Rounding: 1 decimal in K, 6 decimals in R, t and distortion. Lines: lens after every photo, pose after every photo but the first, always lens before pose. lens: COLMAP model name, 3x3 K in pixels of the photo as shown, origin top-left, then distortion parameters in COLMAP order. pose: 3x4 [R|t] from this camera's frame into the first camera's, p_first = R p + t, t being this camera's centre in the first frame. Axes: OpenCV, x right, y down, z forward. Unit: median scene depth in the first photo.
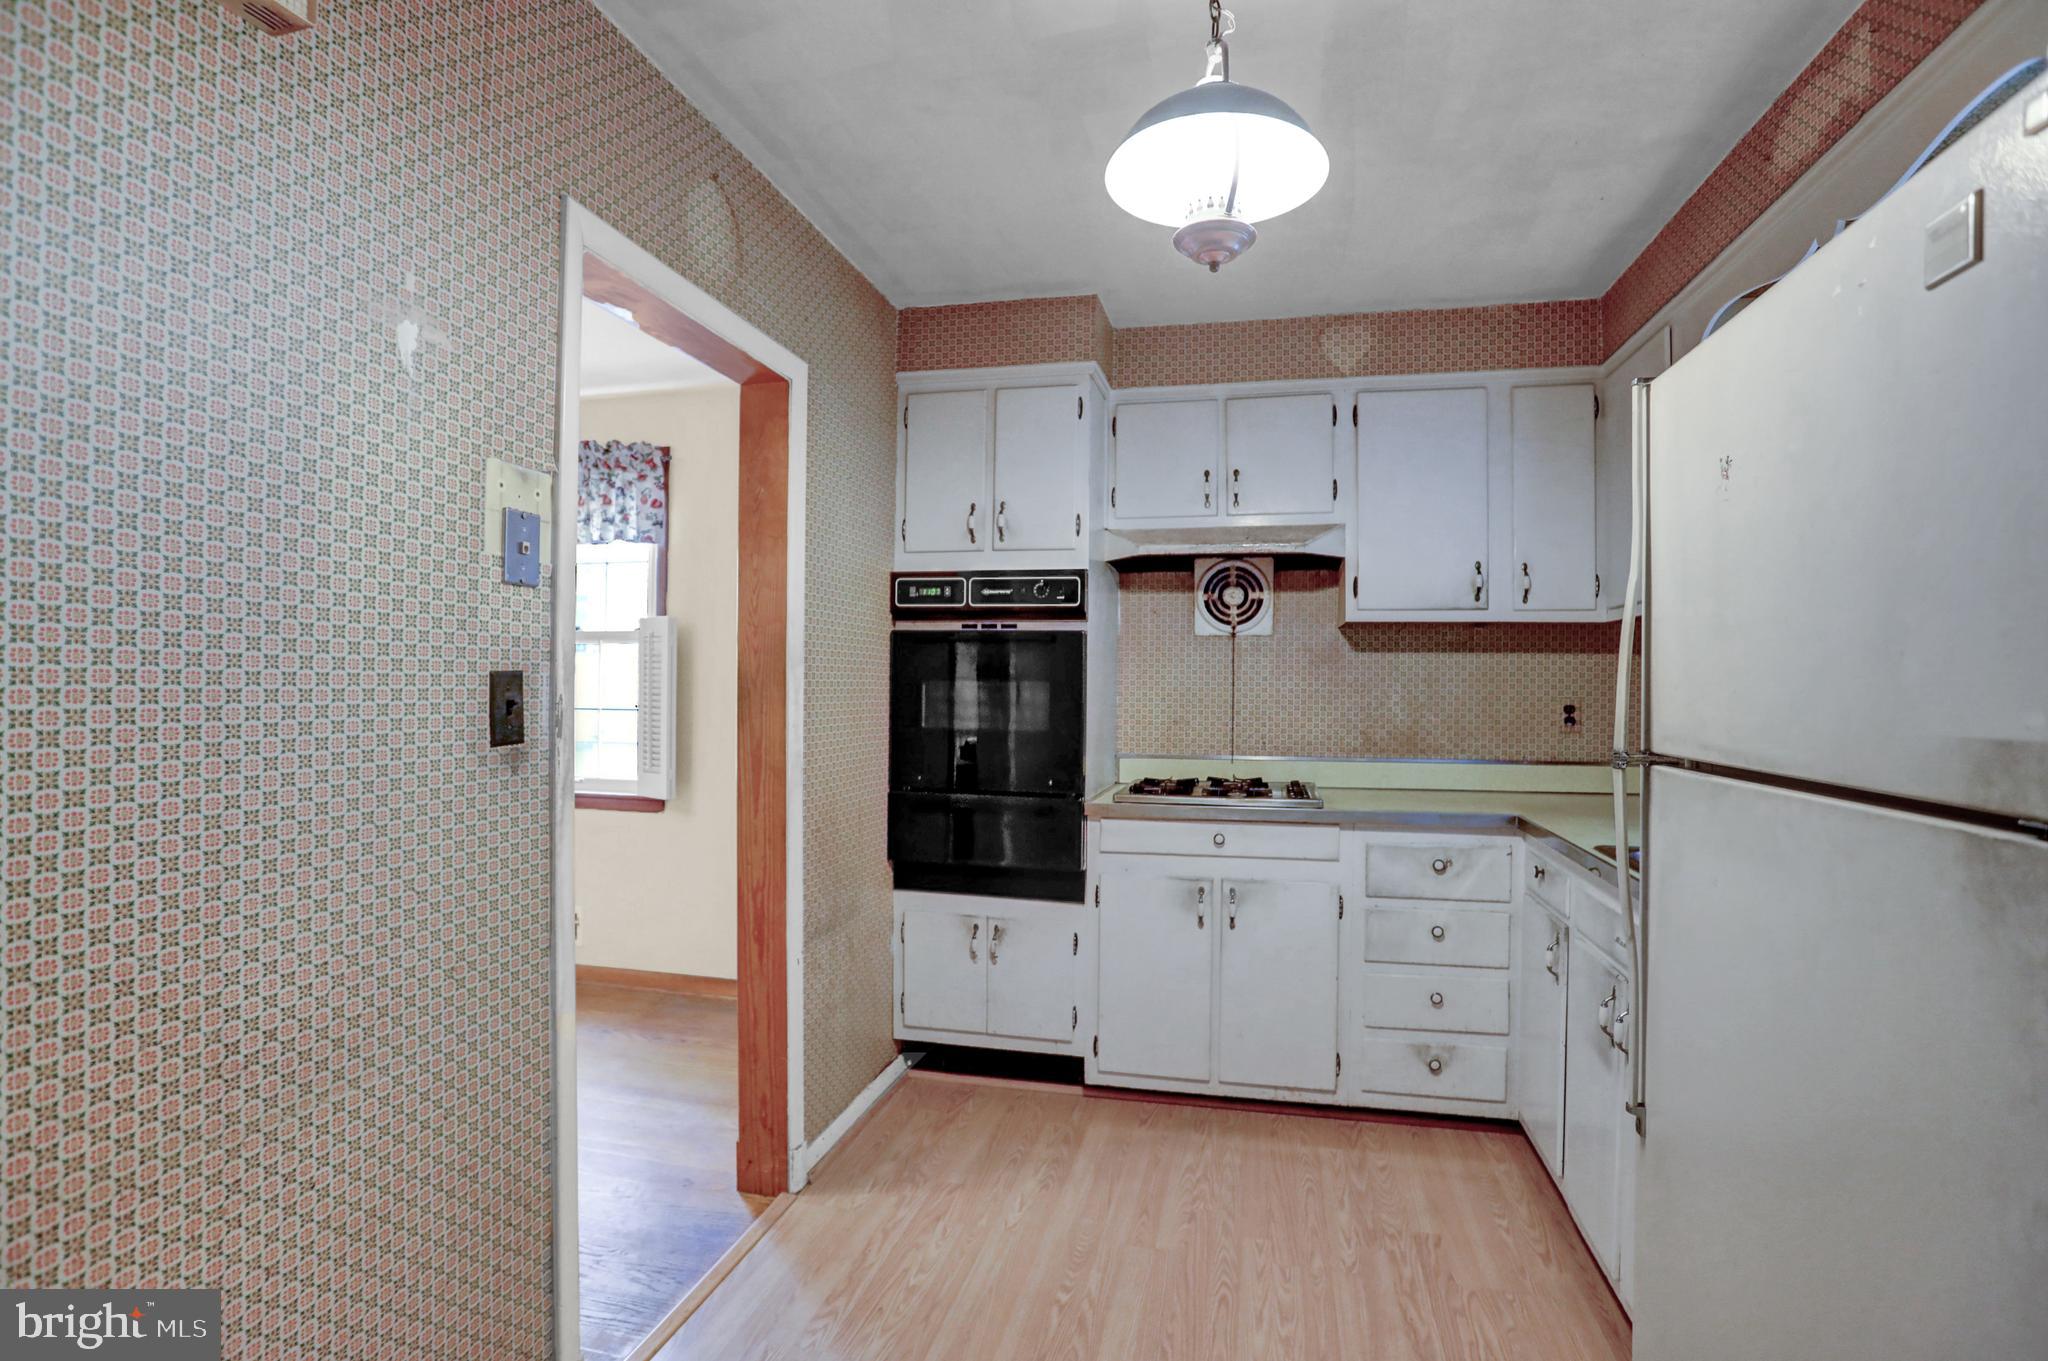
lens RADIAL K [[996.3, 0, 1032.3], [0, 996.3, 684.0], [0, 0, 1]] dist [-0.073949, 0.028899]
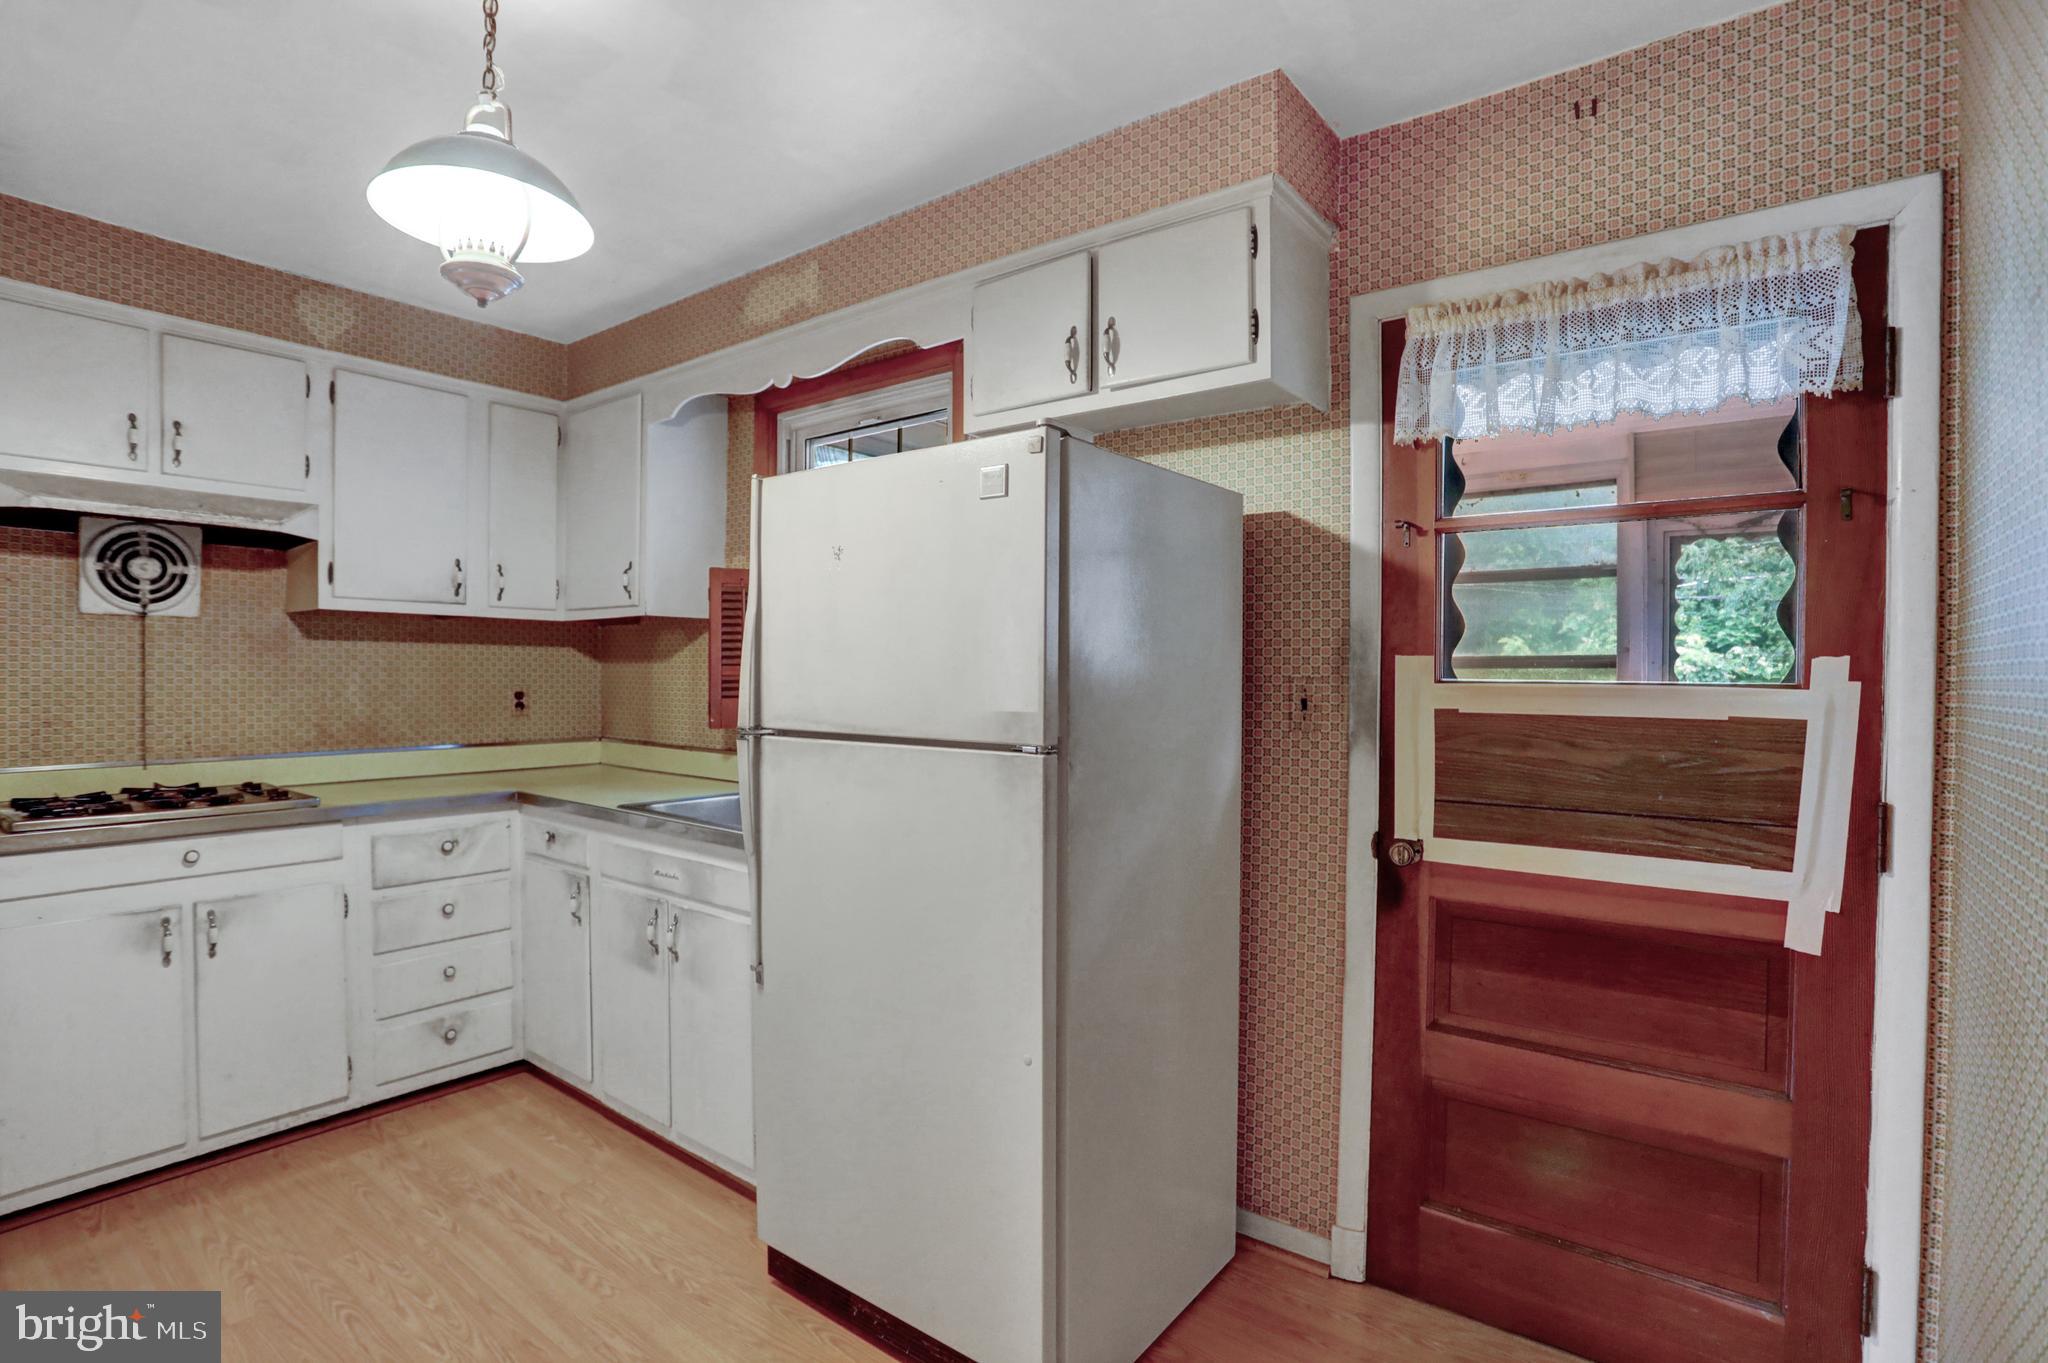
lens RADIAL K [[996.3, 0, 1032.3], [0, 996.3, 685.0], [0, 0, 1]] dist [-0.073949, 0.028899]
pose [[0.404958, -0.015872, 0.914198, -0.254444], [-0.003884, 0.999810, 0.019079, -0.010370], [-0.914327, -0.011277, 0.404819, 0.001604]]
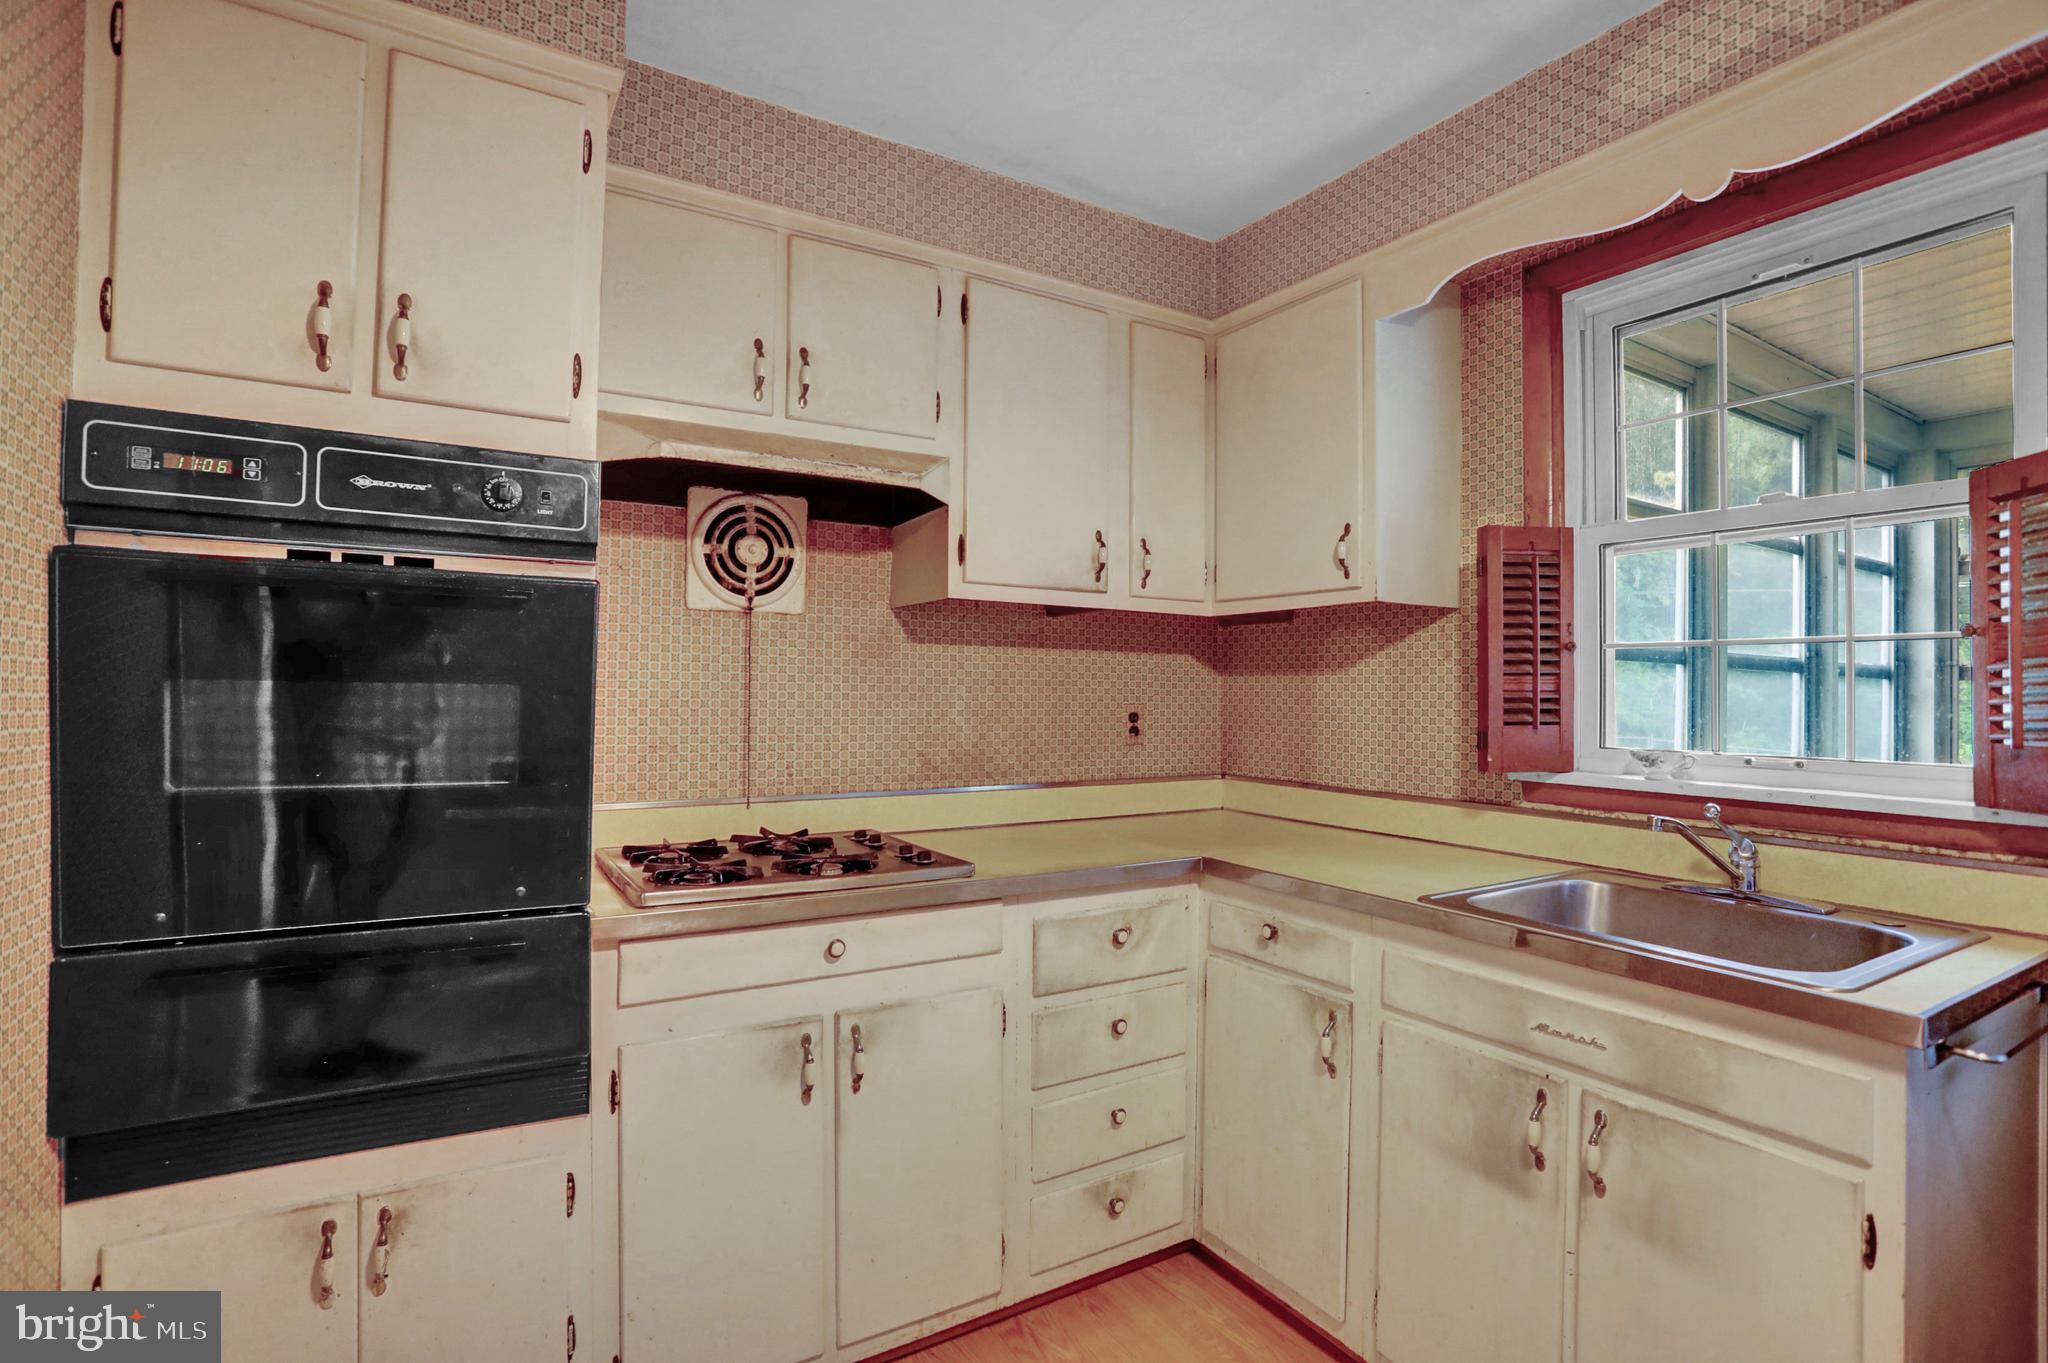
lens RADIAL K [[990.4, 0, 1024.0], [0, 990.4, 681.5], [0, 0, 1]] dist [-0.072295, 0.032170]
pose [[0.708506, 0.006321, 0.705676, -0.139305], [-0.004142, 0.999980, -0.004799, -0.001136], [-0.705692, 0.000478, 0.708518, 0.473495]]
